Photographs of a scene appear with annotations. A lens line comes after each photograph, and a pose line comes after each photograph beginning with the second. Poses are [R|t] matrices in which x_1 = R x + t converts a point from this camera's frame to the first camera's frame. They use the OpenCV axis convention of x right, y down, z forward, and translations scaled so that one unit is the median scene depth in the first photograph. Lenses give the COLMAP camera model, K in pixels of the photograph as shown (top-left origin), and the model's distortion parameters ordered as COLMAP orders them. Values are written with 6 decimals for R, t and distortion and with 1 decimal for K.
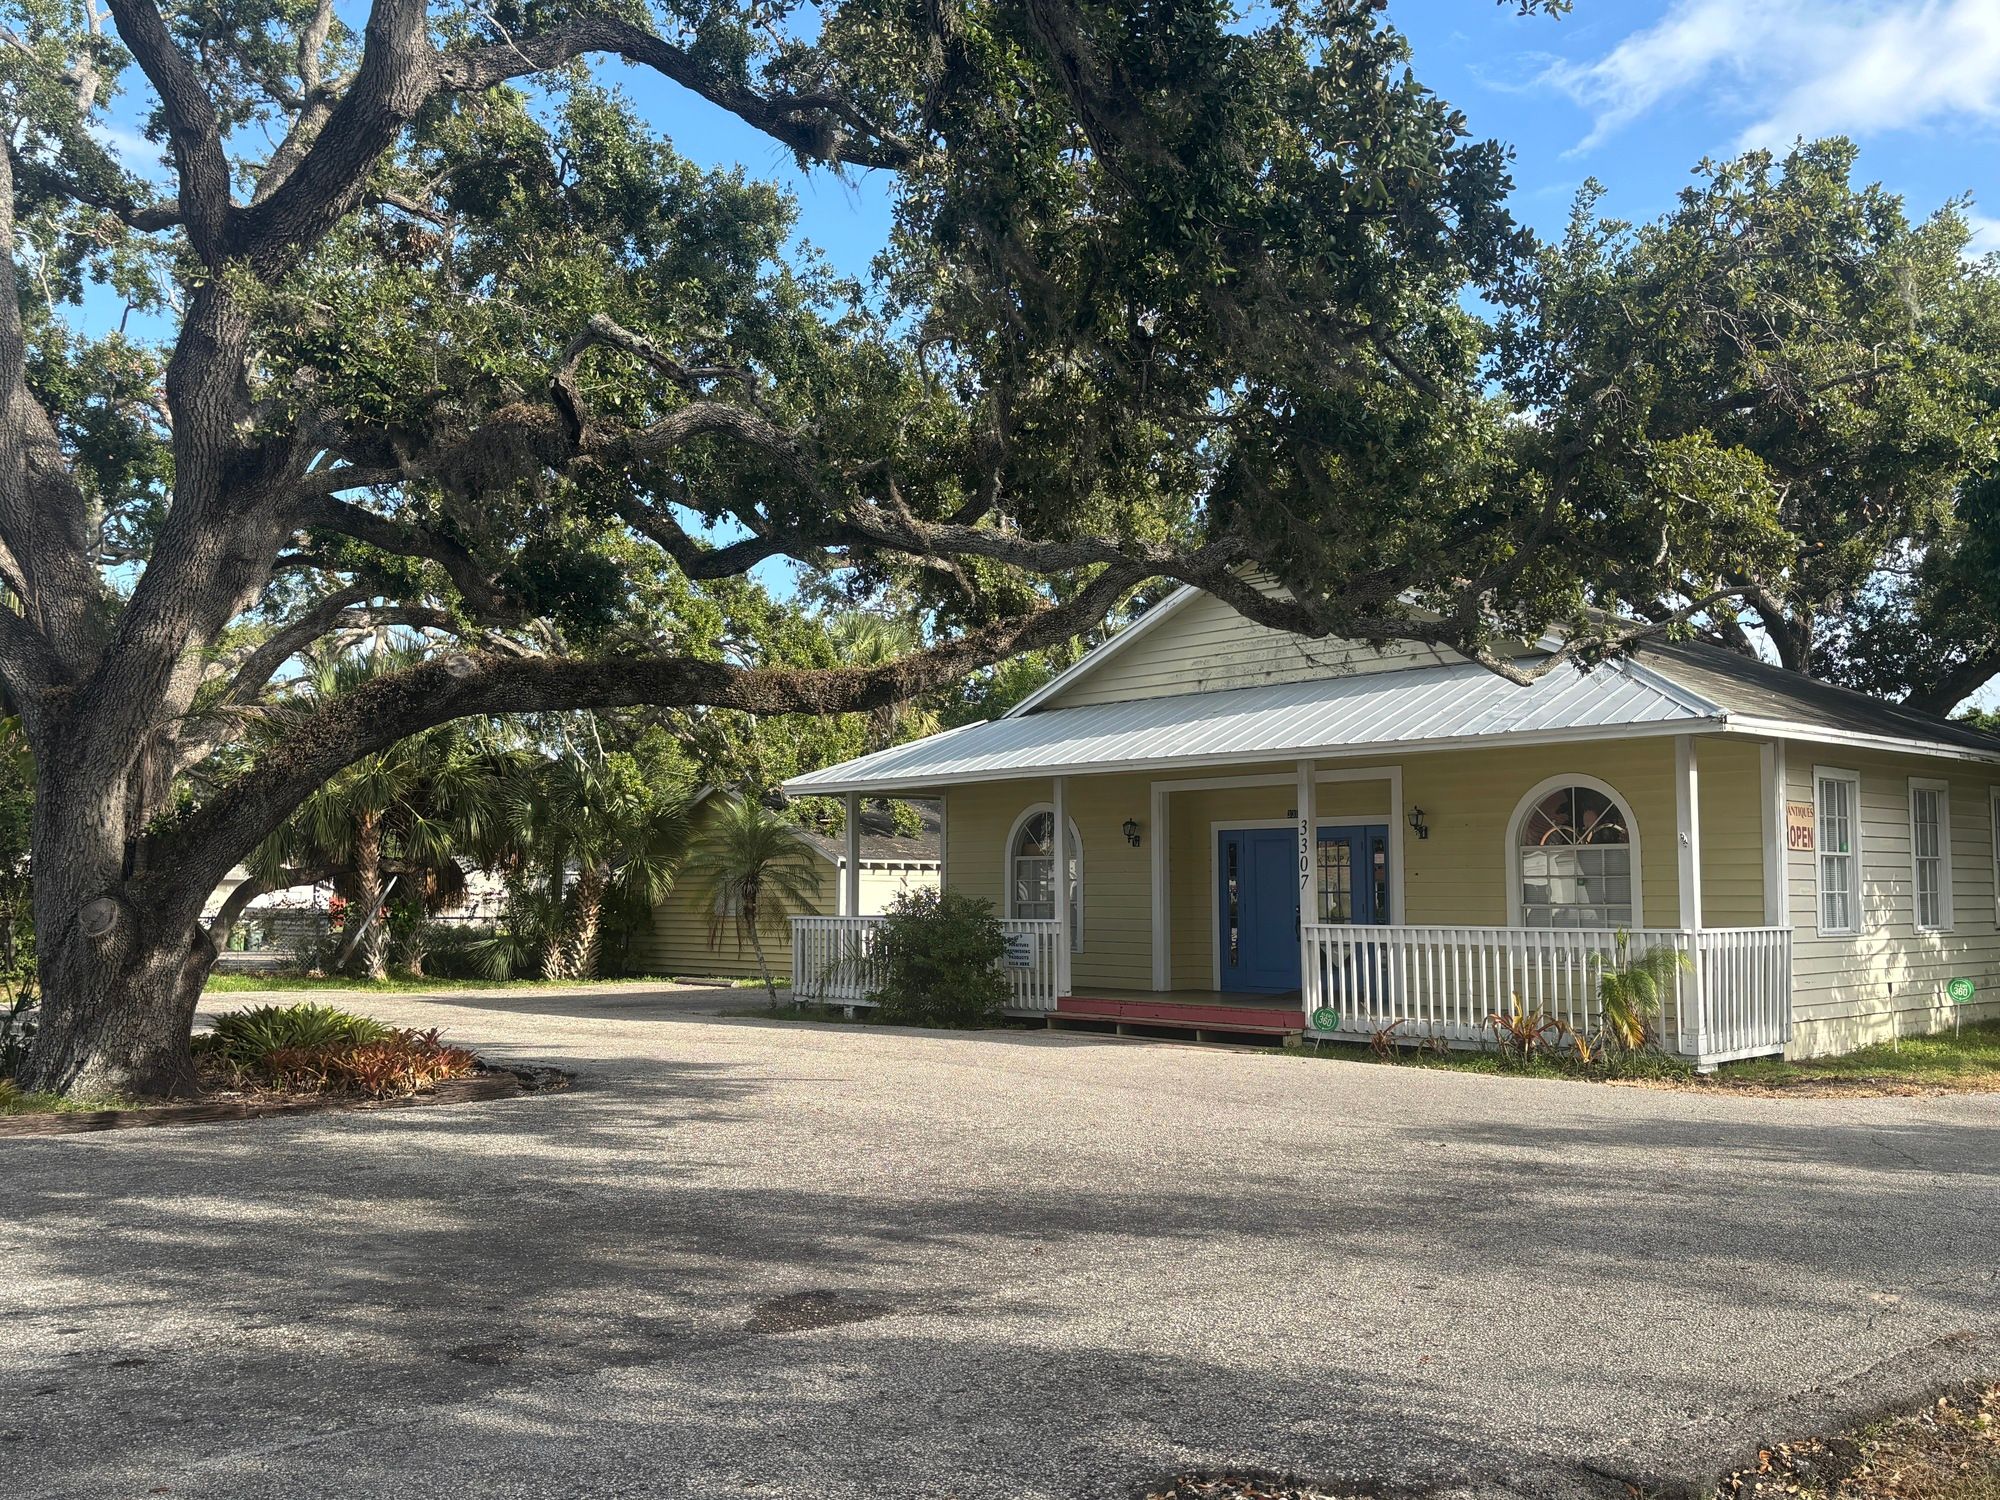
lens RADIAL K [[1786.6, 0, 1014.6], [0, 1786.6, 755.3], [0, 0, 1]] dist [0.041614, -0.015389]
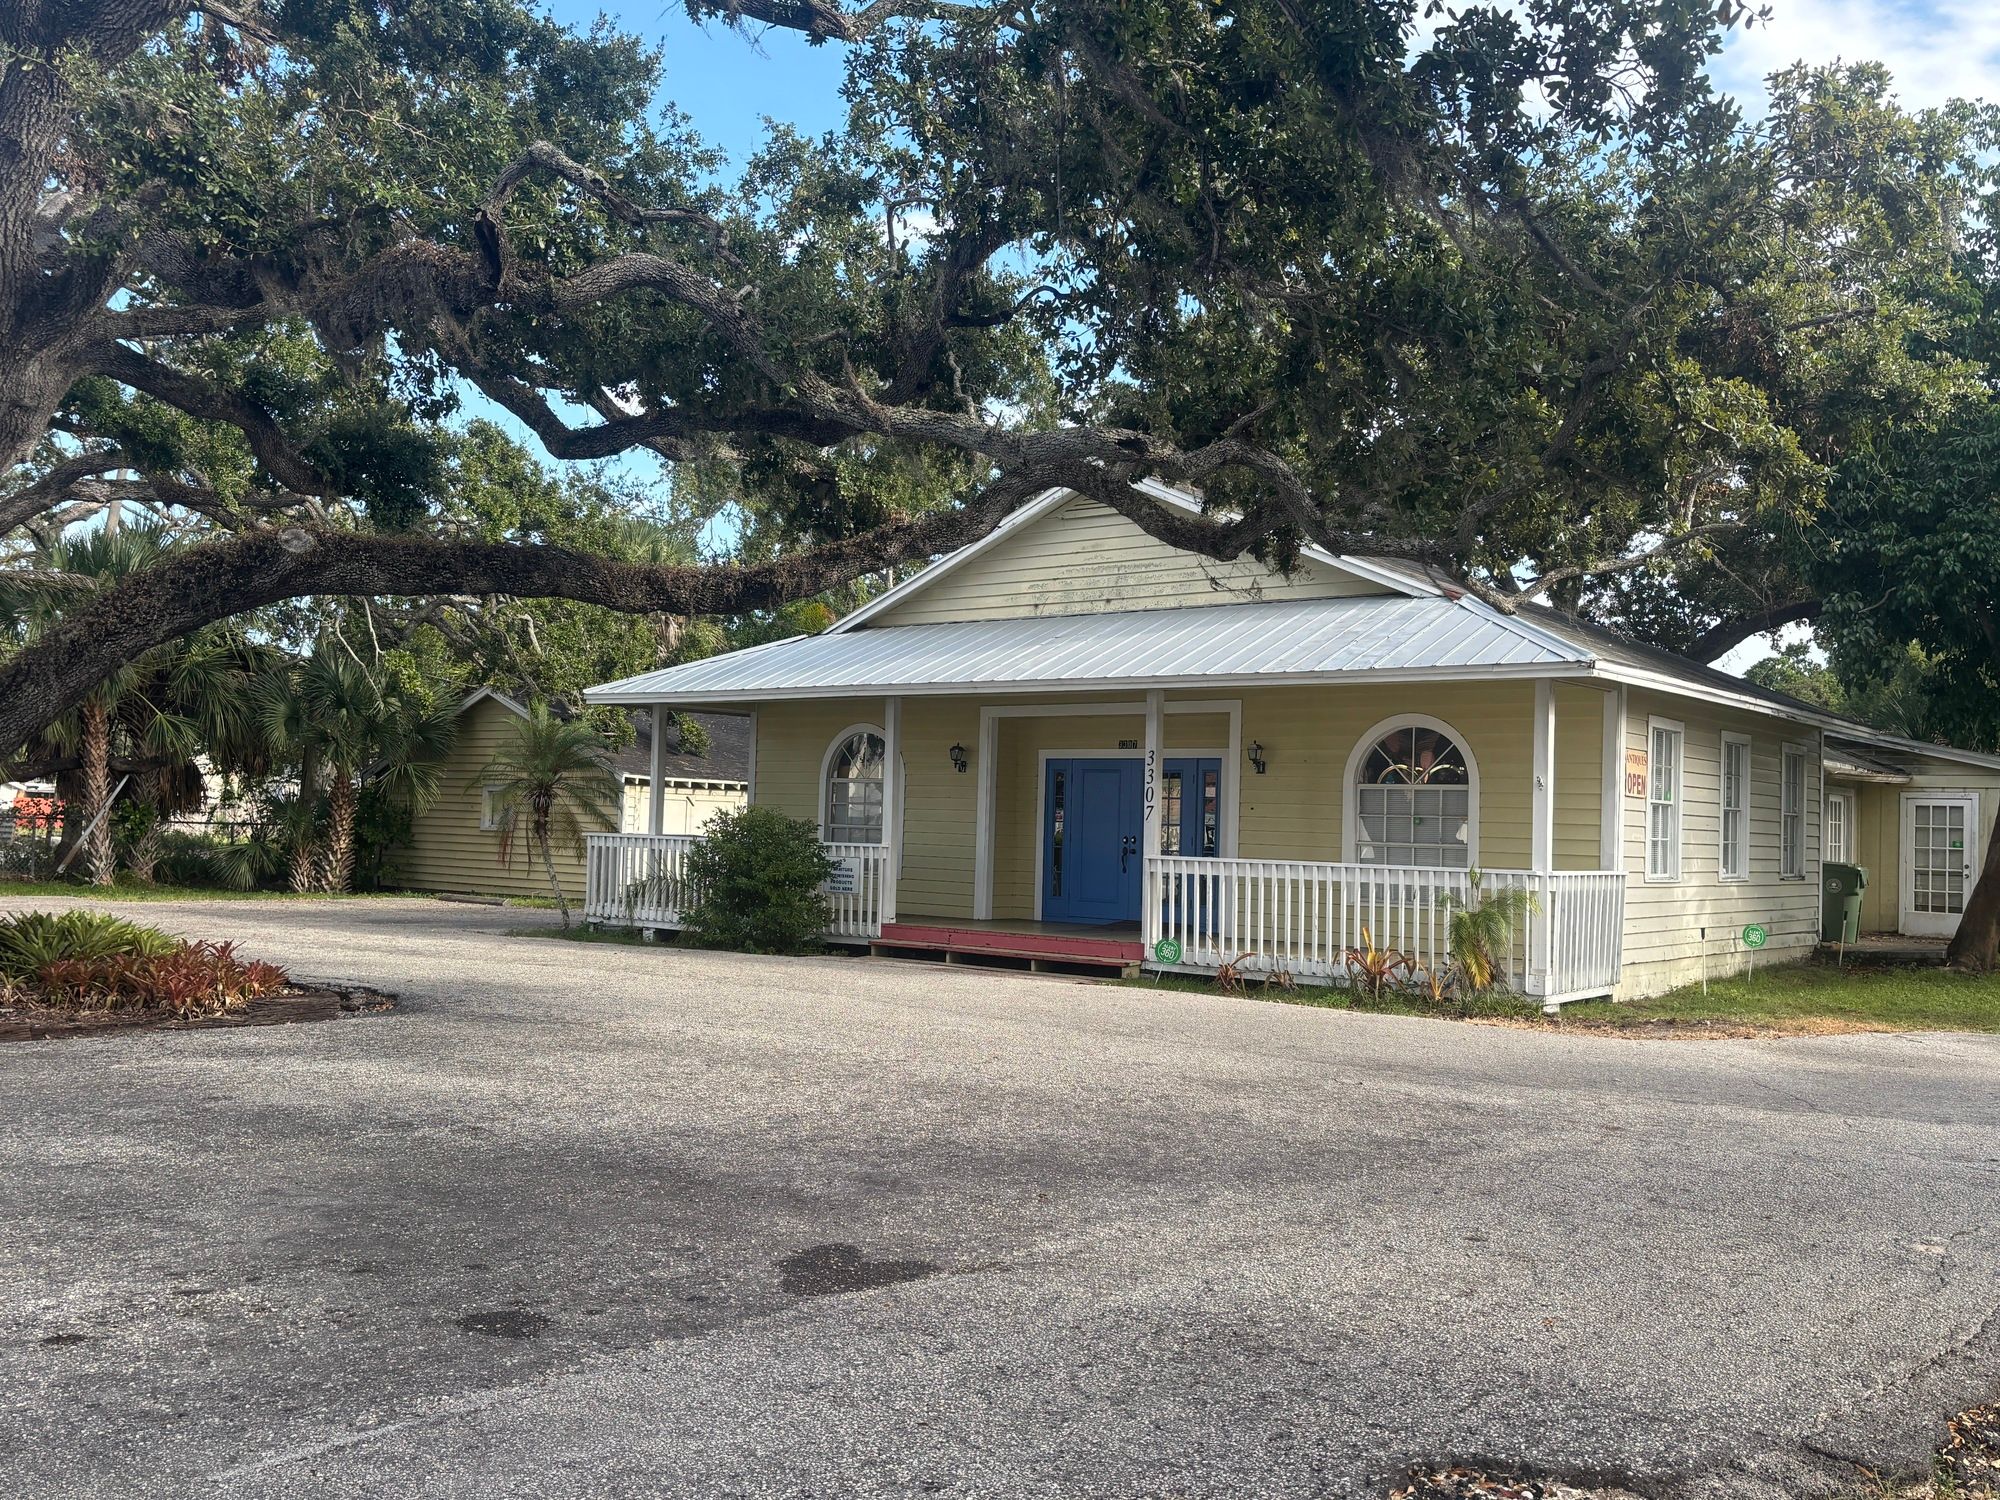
lens RADIAL K [[1786.6, 0, 1013.5], [0, 1786.6, 746.7], [0, 0, 1]] dist [0.041614, -0.015389]
pose [[0.988404, 0.038412, 0.146907, -0.082632], [-0.043515, 0.998550, 0.031679, 0.009261], [-0.145478, -0.037705, 0.988643, 0.056598]]
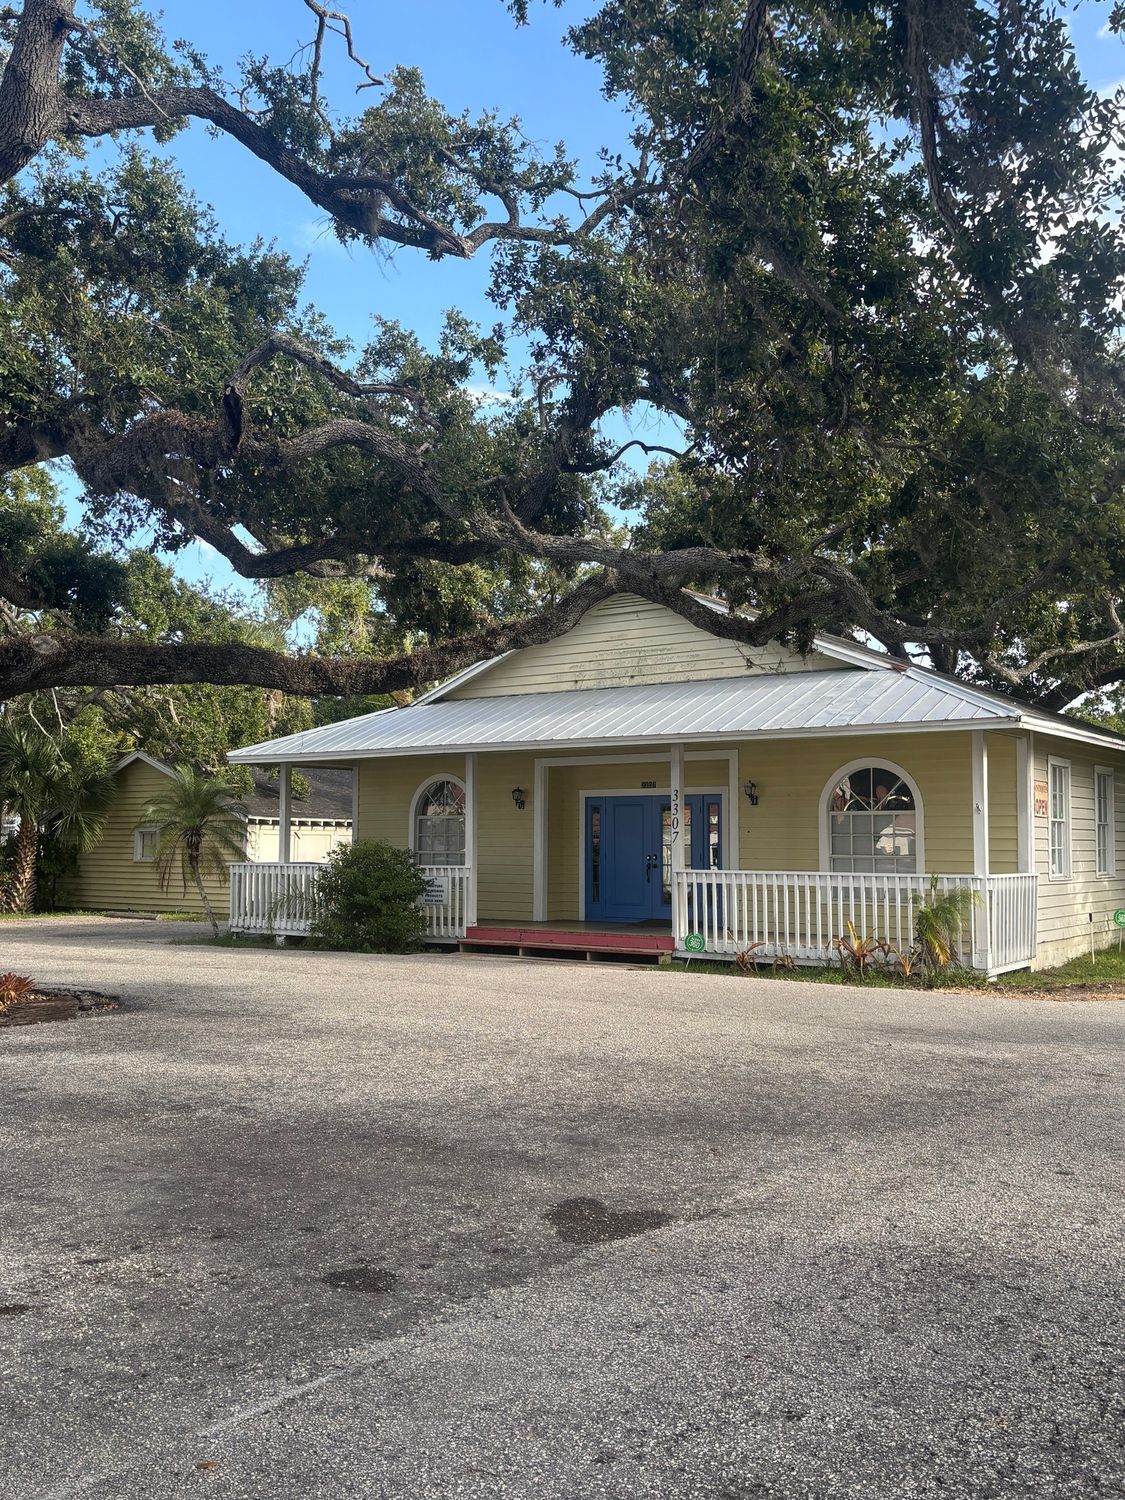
lens RADIAL K [[1340.0, 0, 573.8], [0, 1340.0, 755.3], [0, 0, 1]] dist [0.041614, -0.015389]
pose [[0.980725, 0.019709, 0.194396, -0.143532], [-0.021708, 0.999731, 0.008158, 0.006859], [-0.194182, -0.012221, 0.980889, 0.088182]]
